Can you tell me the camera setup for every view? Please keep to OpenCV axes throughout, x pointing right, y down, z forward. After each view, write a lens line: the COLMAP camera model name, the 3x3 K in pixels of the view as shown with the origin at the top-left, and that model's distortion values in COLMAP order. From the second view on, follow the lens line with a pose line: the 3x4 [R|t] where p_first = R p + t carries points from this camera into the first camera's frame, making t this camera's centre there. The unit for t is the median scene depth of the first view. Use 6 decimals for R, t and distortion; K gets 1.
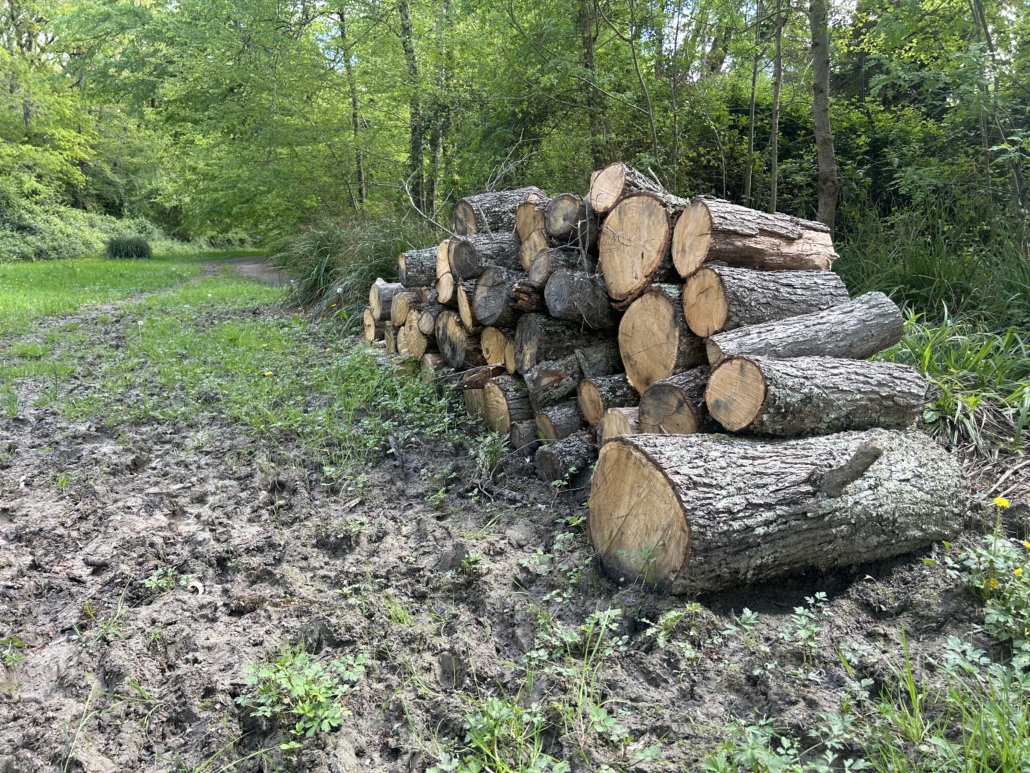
lens RADIAL K [[767.2, 0, 516.5], [0, 767.2, 390.3], [0, 0, 1]] dist [0.045207, -0.000966]
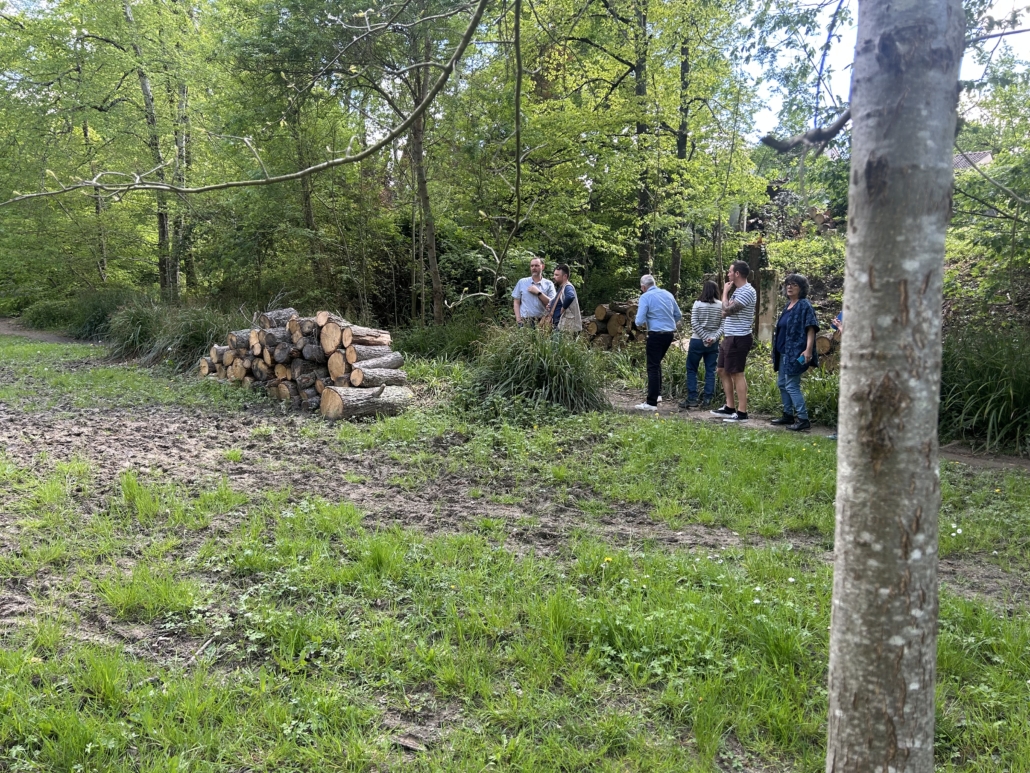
lens RADIAL K [[767.2, 0, 520.4], [0, 767.2, 386.5], [0, 0, 1]] dist [0.045207, -0.000966]
pose [[0.934969, -0.024379, 0.353892, -0.249740], [0.048663, 0.997019, -0.059883, 0.245265], [-0.351377, 0.073210, 0.933367, -2.233525]]
